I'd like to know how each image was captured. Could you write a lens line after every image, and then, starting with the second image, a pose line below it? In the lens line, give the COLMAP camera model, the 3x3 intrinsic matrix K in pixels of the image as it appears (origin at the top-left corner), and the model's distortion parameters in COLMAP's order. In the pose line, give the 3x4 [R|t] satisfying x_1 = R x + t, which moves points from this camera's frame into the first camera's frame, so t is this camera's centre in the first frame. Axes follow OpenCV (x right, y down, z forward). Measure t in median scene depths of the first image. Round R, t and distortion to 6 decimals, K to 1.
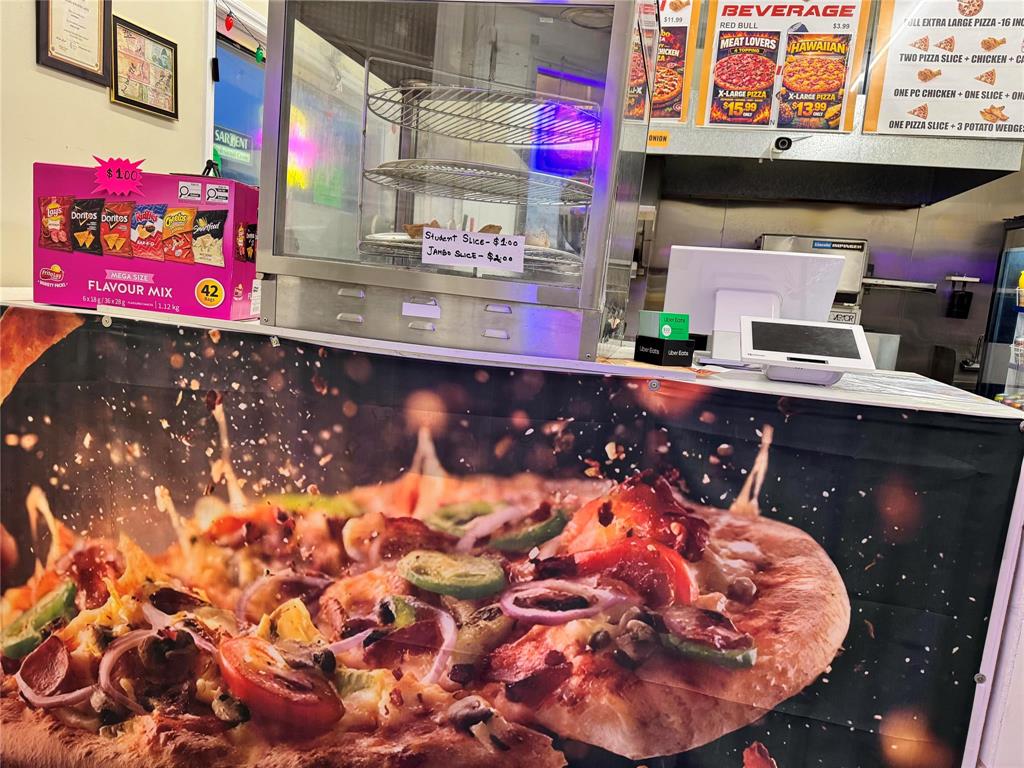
lens RADIAL K [[724.4, 0, 507.1], [0, 724.4, 369.9], [0, 0, 1]] dist [0.056534, -0.066448]
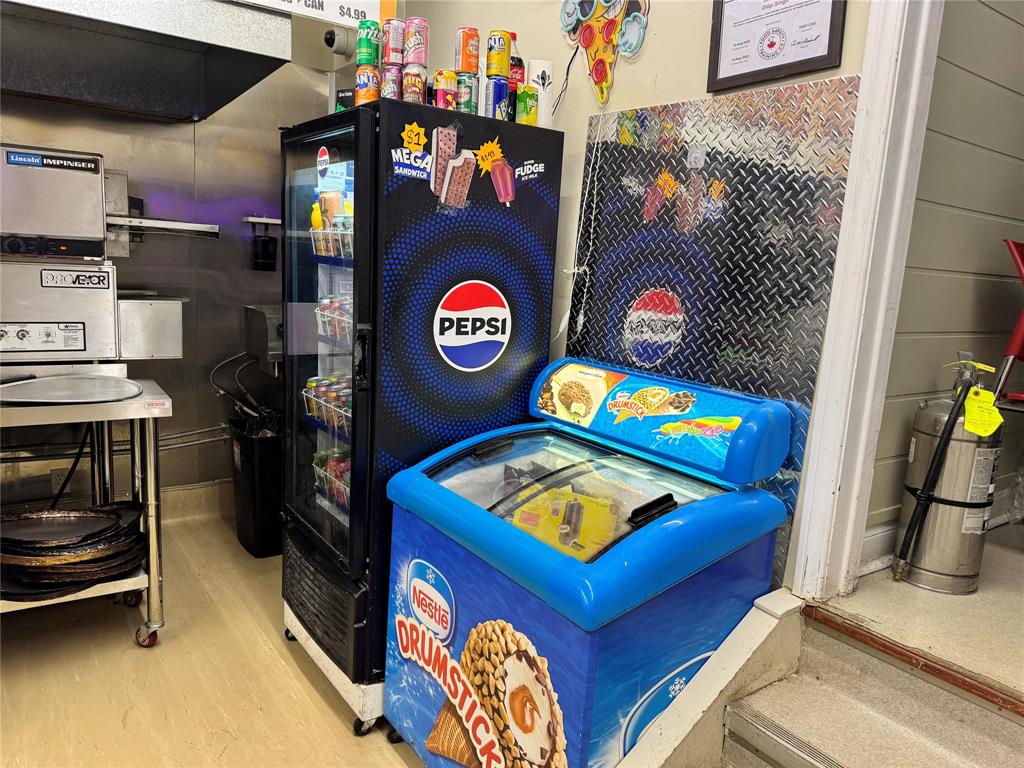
lens RADIAL K [[724.4, 0, 503.8], [0, 724.4, 383.4], [0, 0, 1]] dist [0.056534, -0.066448]
pose [[0.689669, -0.157227, 0.706850, 0.282145], [0.099910, 0.987468, 0.122164, -0.027266], [-0.717200, -0.013631, 0.696734, 0.341172]]
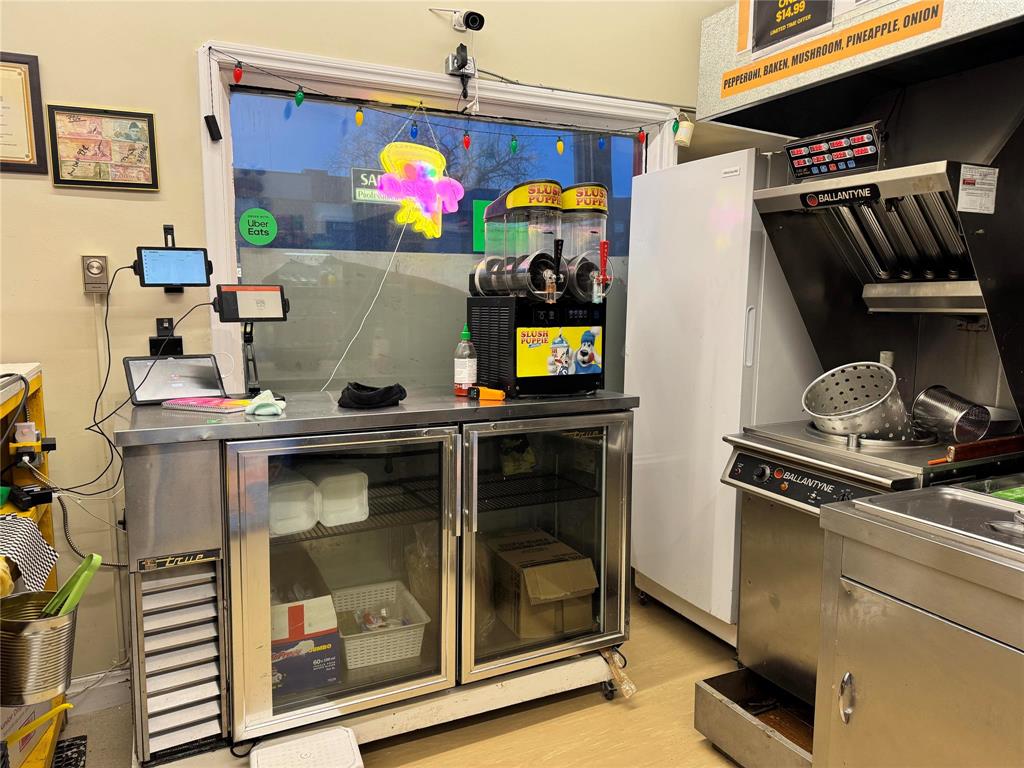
lens RADIAL K [[724.4, 0, 510.1], [0, 724.4, 385.5], [0, 0, 1]] dist [0.056534, -0.066448]
pose [[0.623818, 0.017882, -0.781365, 0.429591], [-0.058731, 0.997984, -0.024049, -0.060335], [0.779360, 0.060893, 0.623610, 0.545374]]
